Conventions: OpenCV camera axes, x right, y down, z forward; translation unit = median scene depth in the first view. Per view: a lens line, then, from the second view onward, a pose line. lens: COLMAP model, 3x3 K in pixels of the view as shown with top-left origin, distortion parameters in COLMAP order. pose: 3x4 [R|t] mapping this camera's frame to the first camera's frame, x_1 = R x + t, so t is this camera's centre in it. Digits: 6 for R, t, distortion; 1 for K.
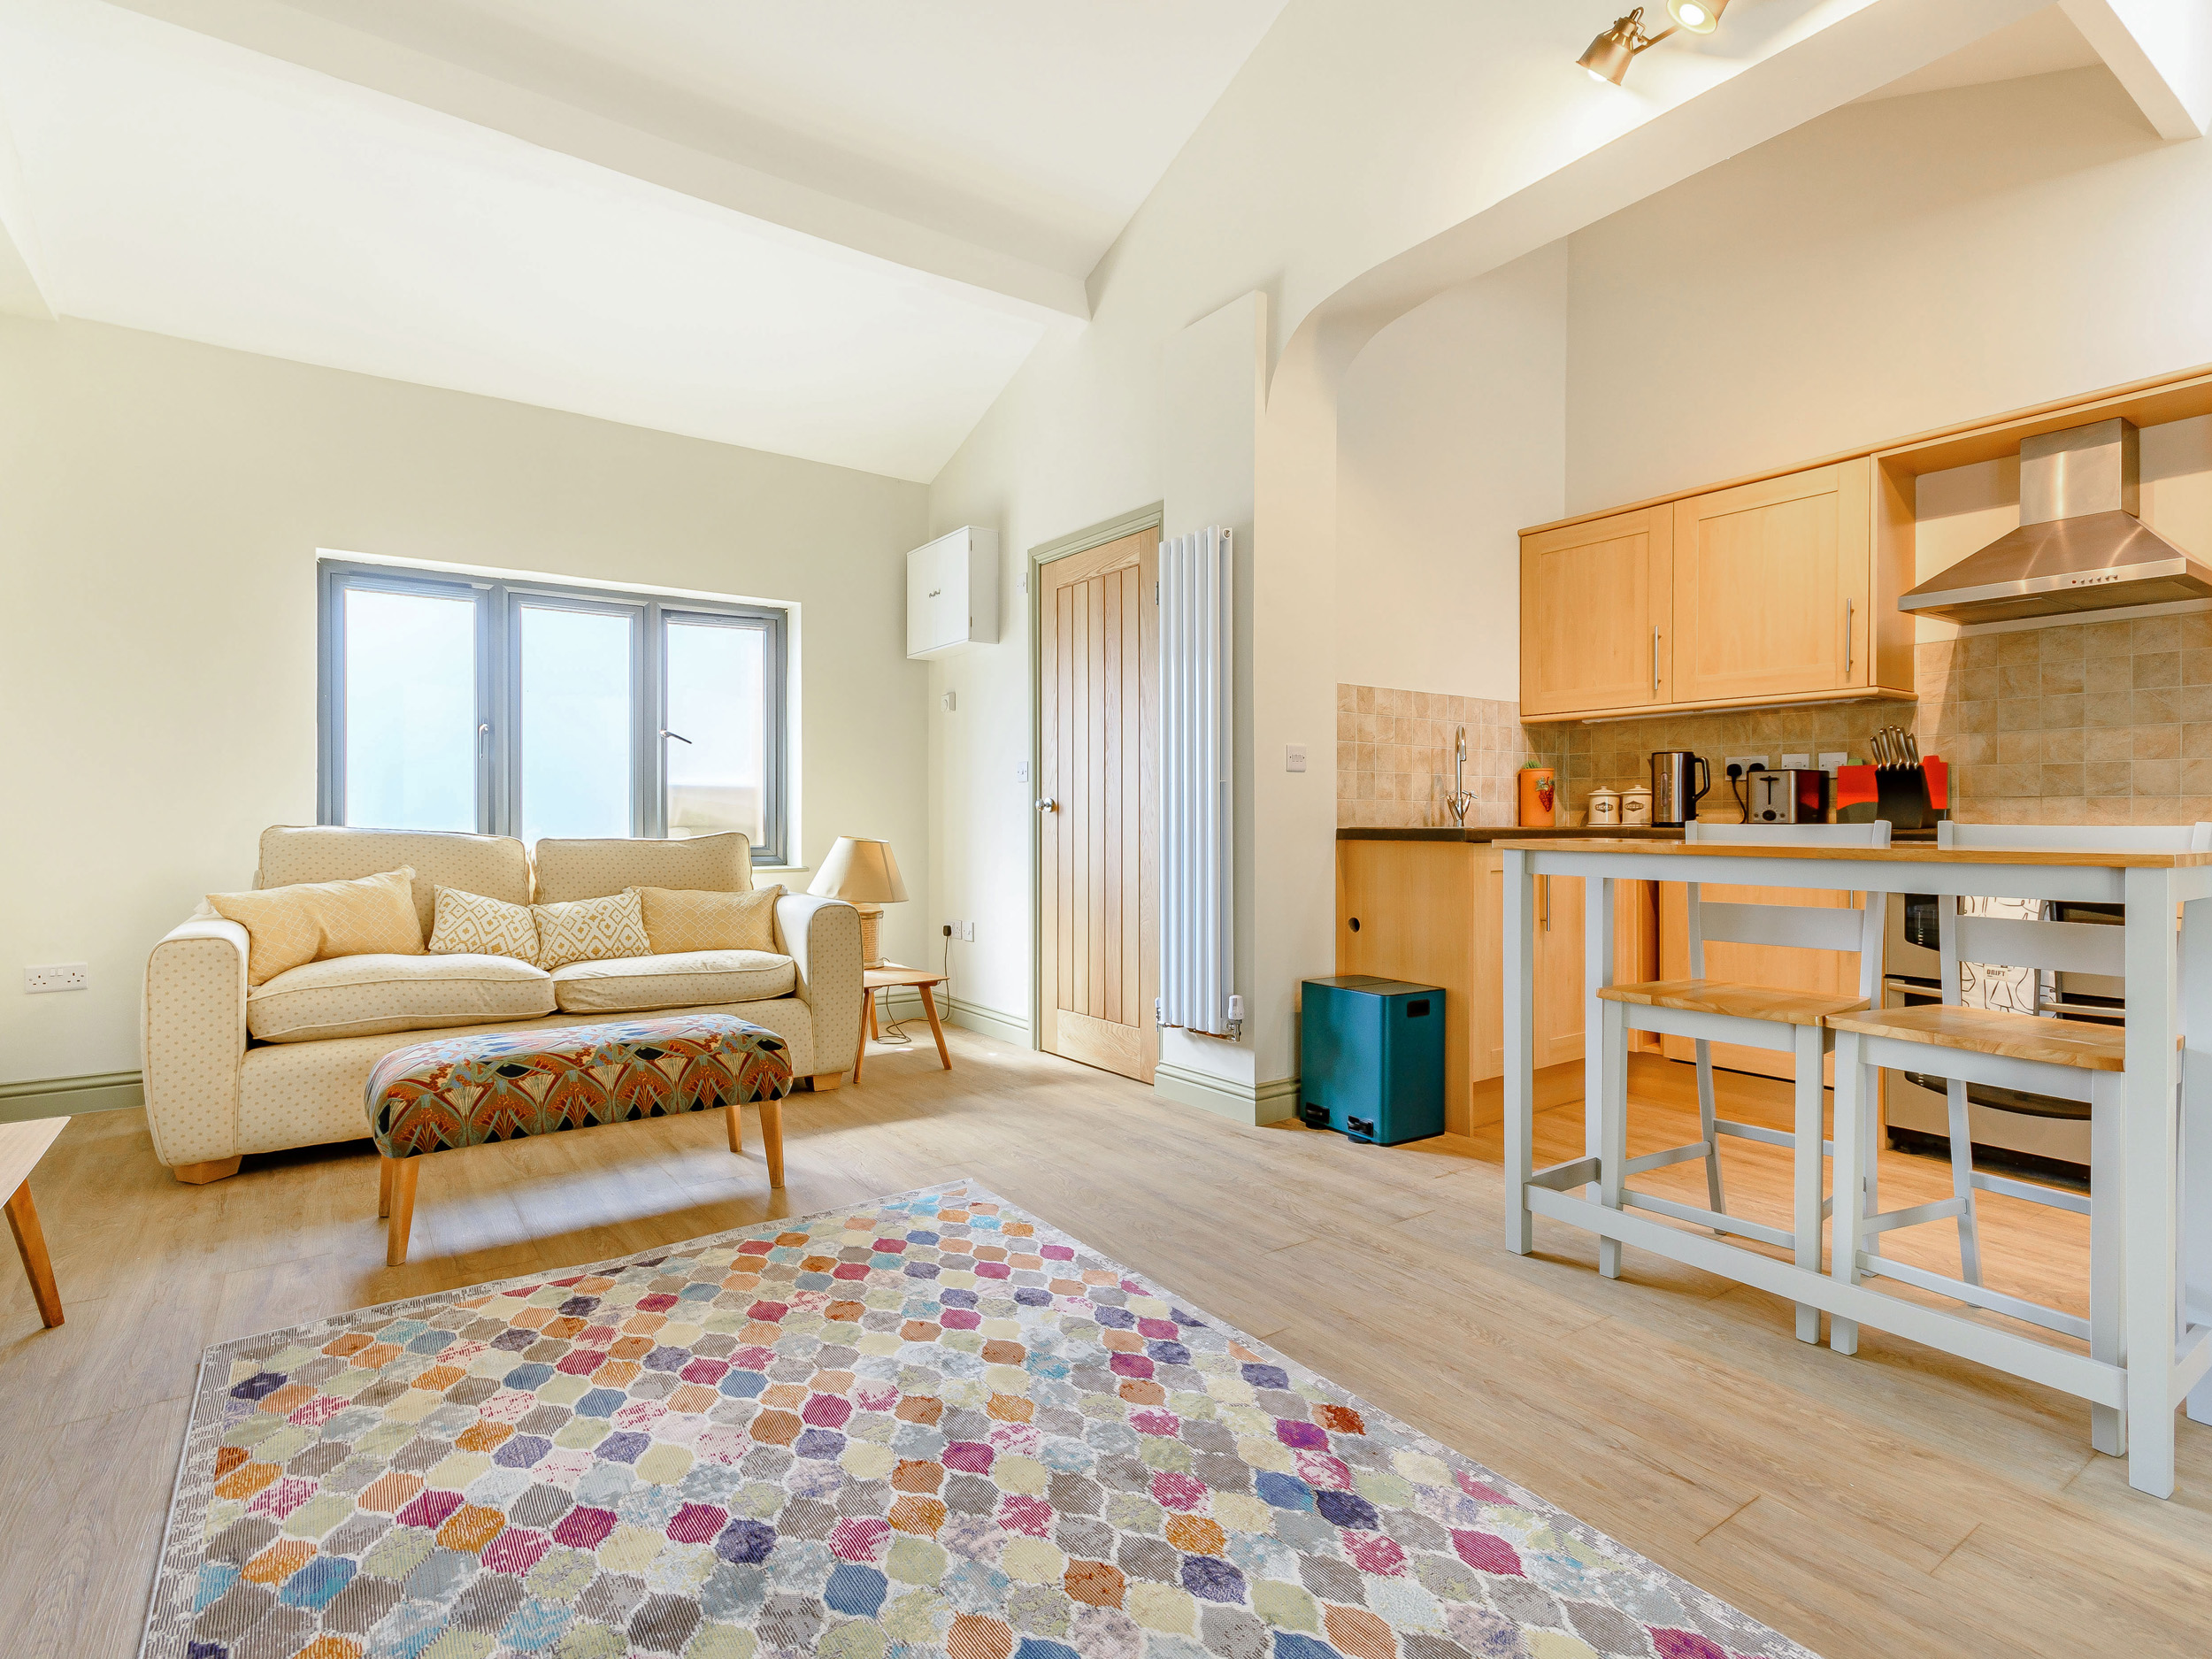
lens RADIAL K [[1090.2, 0, 1099.9], [0, 1090.2, 818.7], [0, 0, 1]] dist [0.011546, -0.002197]
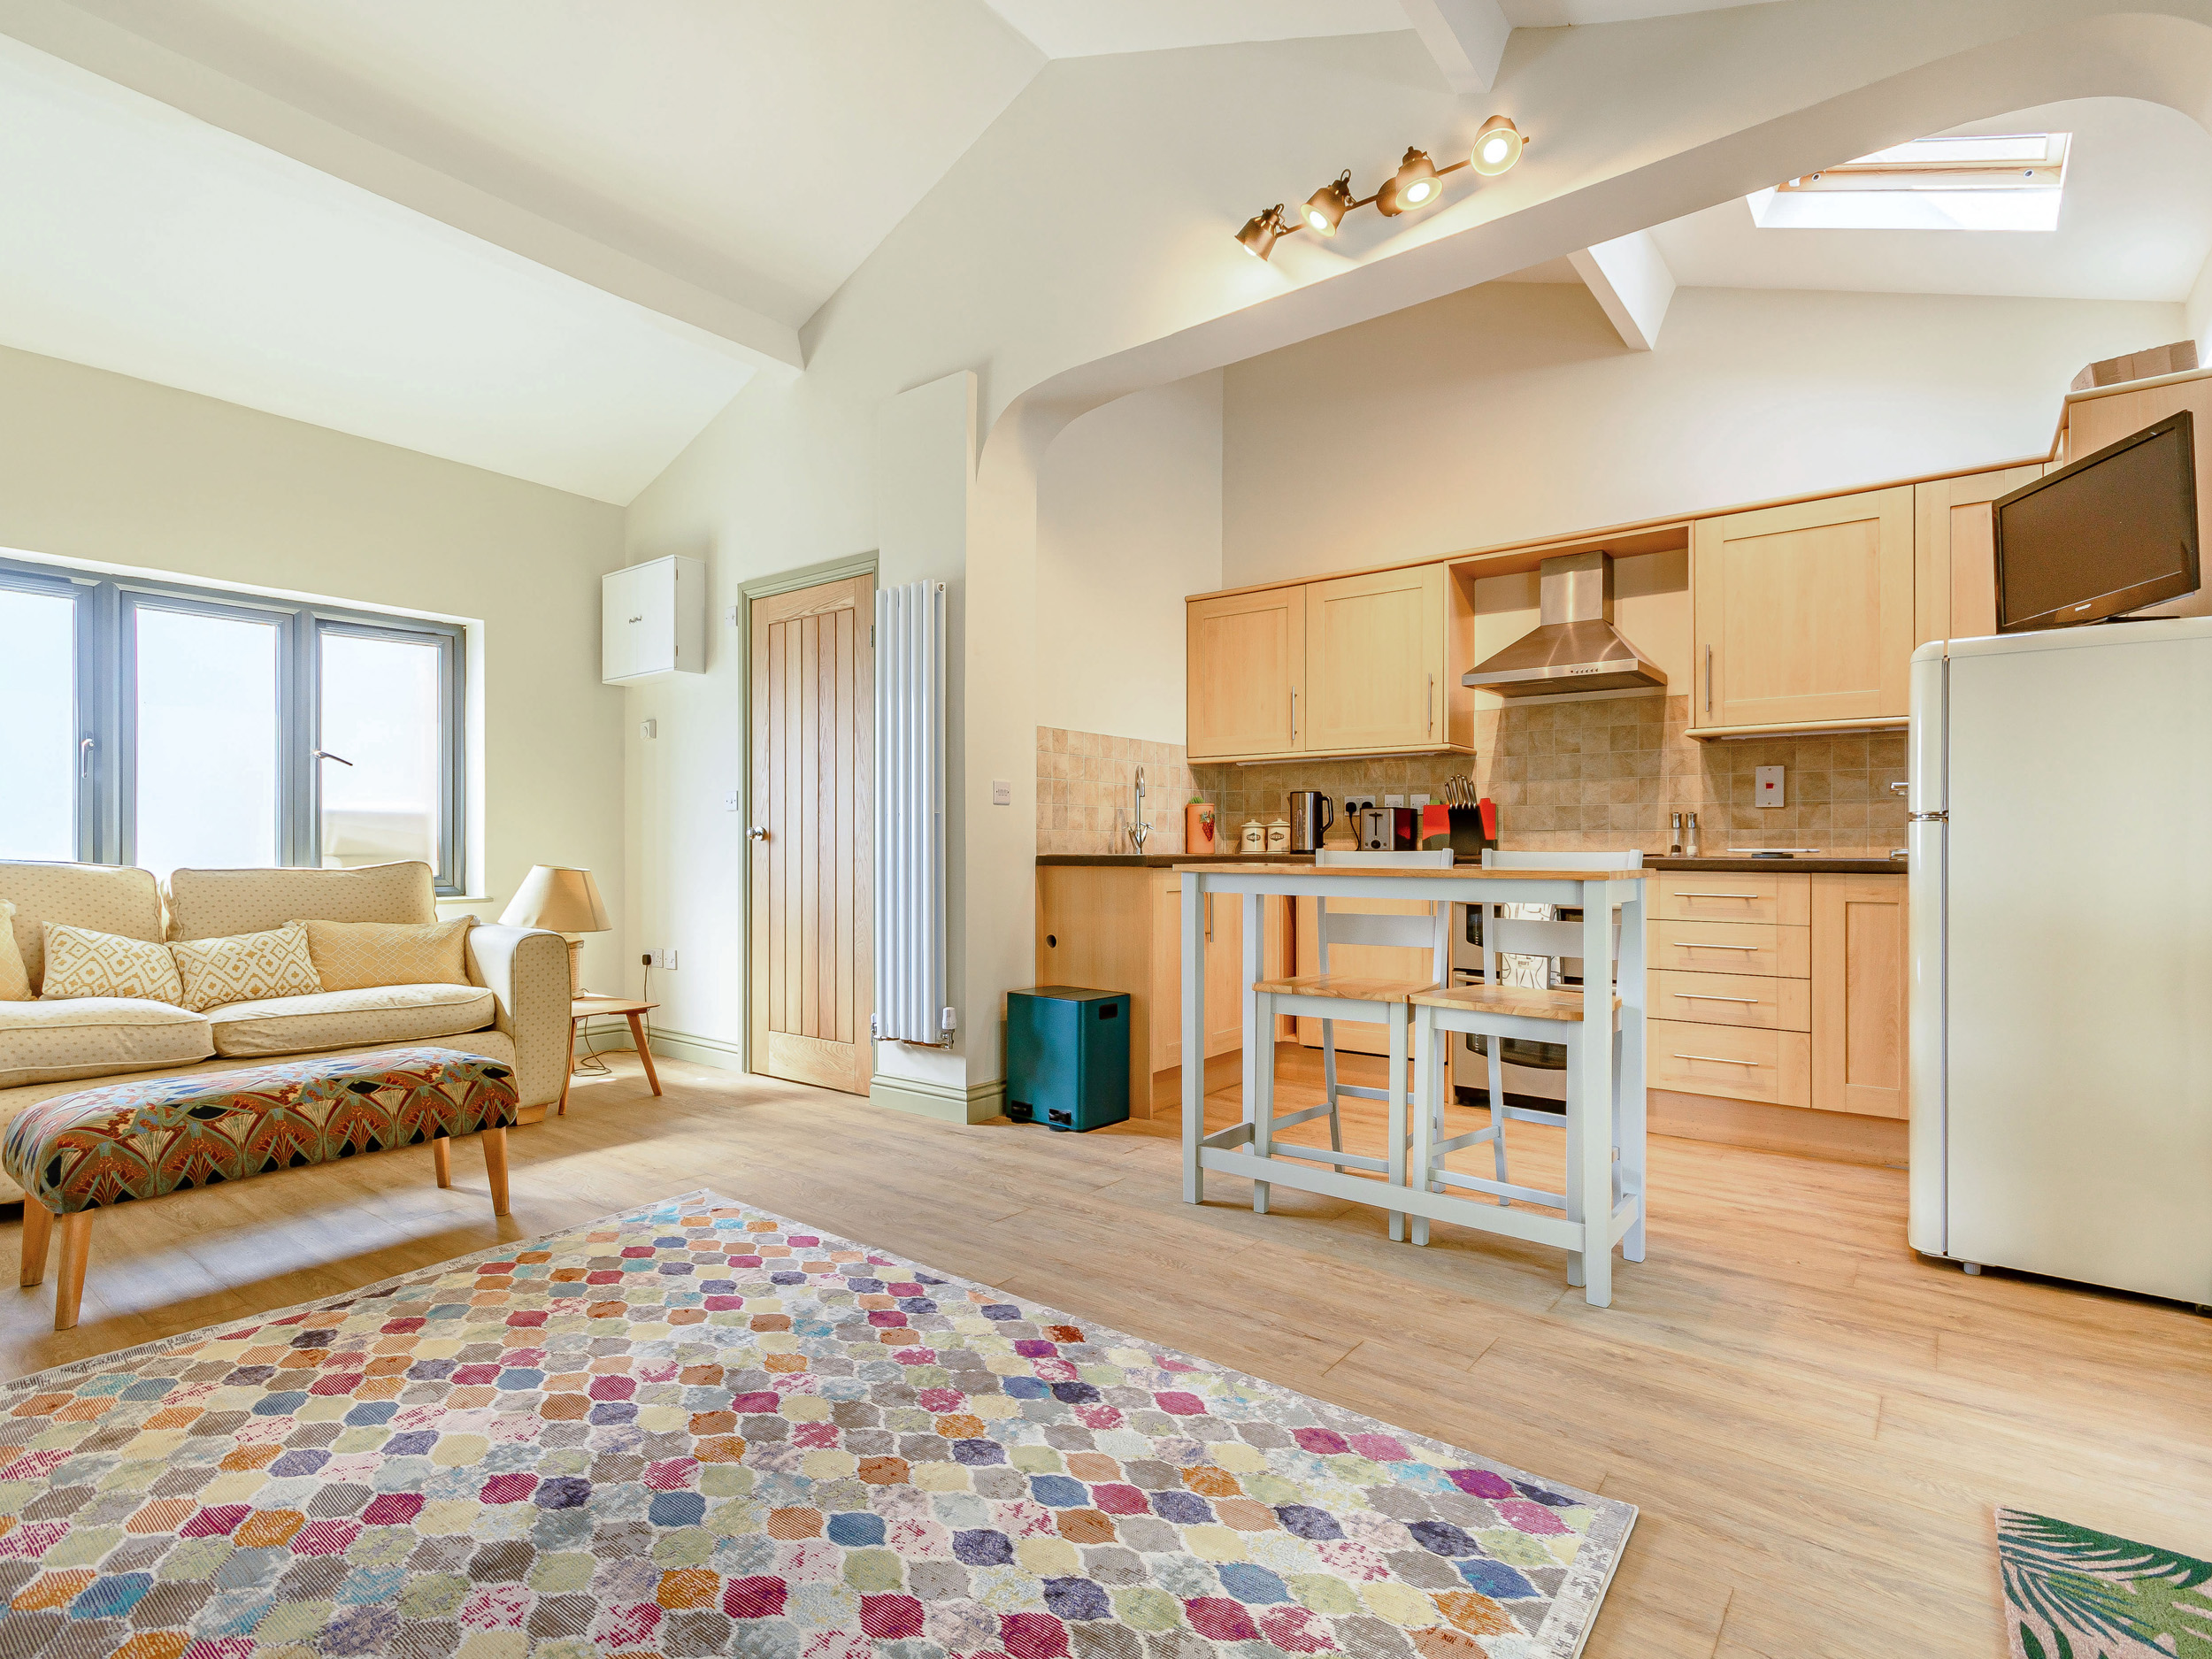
lens RADIAL K [[1085.9, 0, 1096.2], [0, 1085.9, 838.5], [0, 0, 1]] dist [0.012090, -0.003287]
pose [[0.957388, 0.002283, 0.288797, -0.064527], [-0.000320, 0.999977, -0.006845, -0.001282], [-0.288806, 0.006460, 0.957366, -0.119629]]
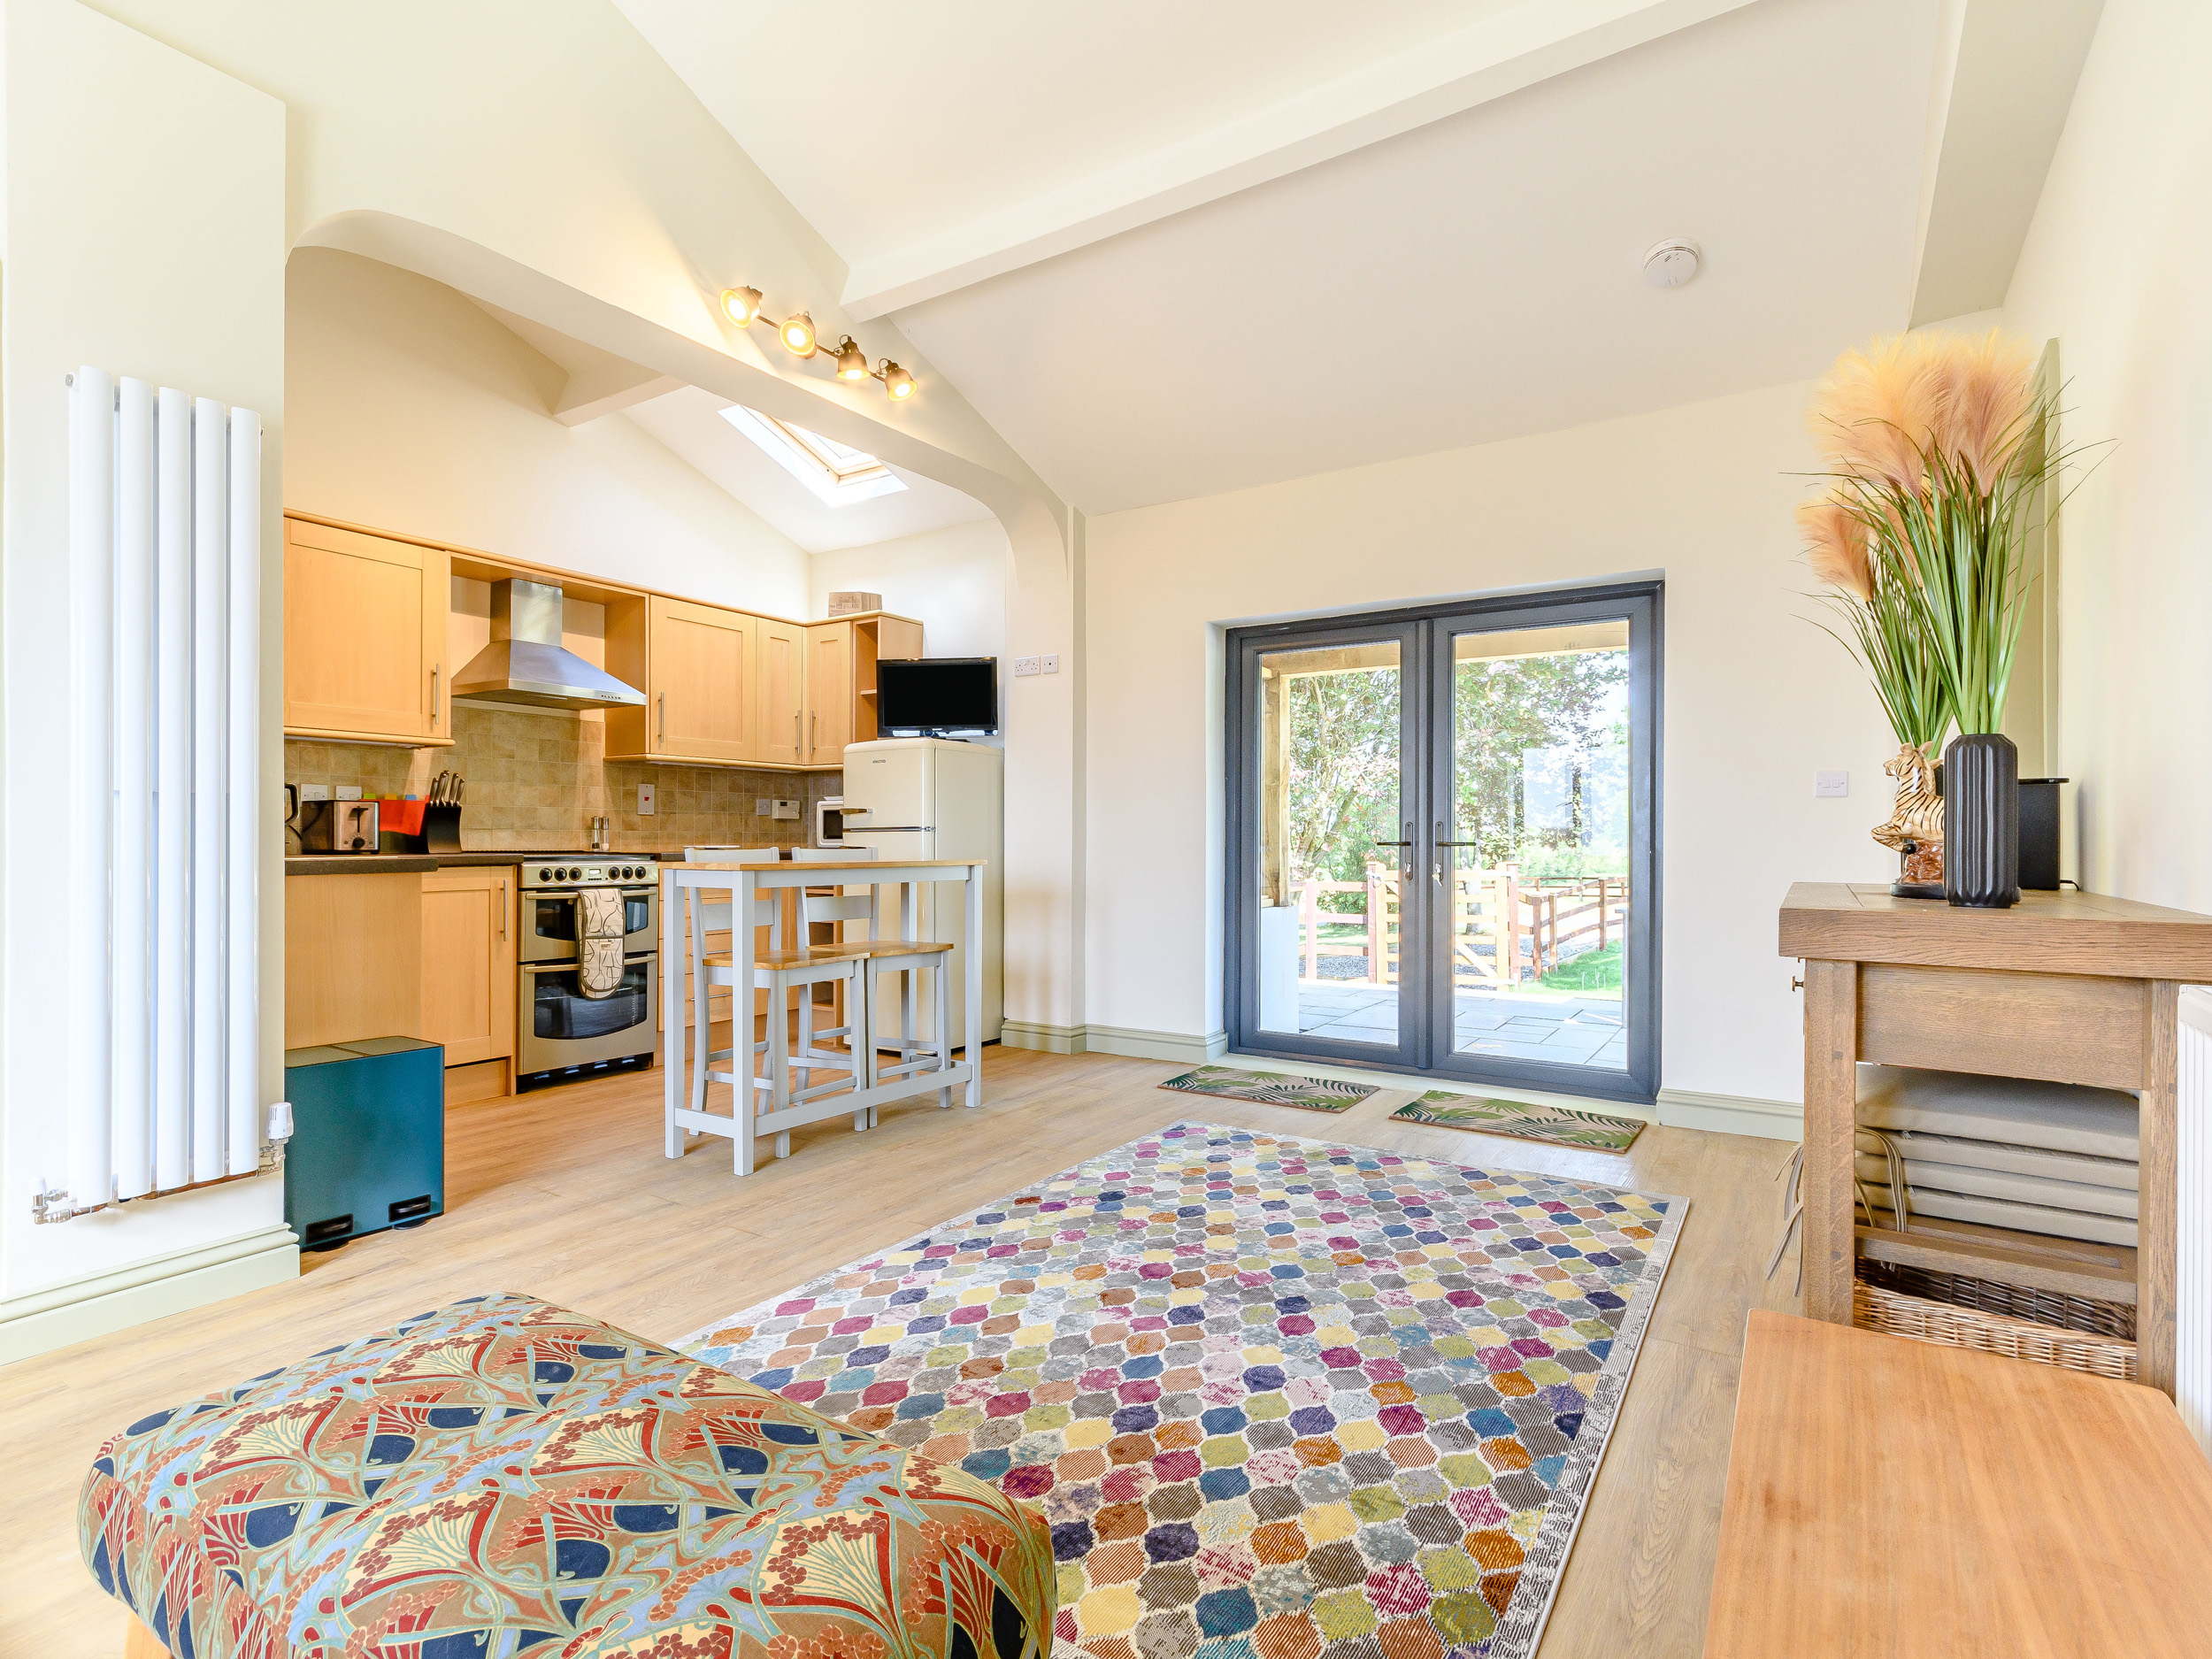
lens RADIAL K [[1085.2, 0, 1081.1], [0, 1085.2, 838.6], [0, 0, 1]] dist [-0.006267, 0.016427]
pose [[-0.346069, 0.001256, 0.938208, -0.873028], [0.000419, 0.999999, -0.001184, -0.007292], [-0.938209, -0.000017, -0.346070, 0.945653]]
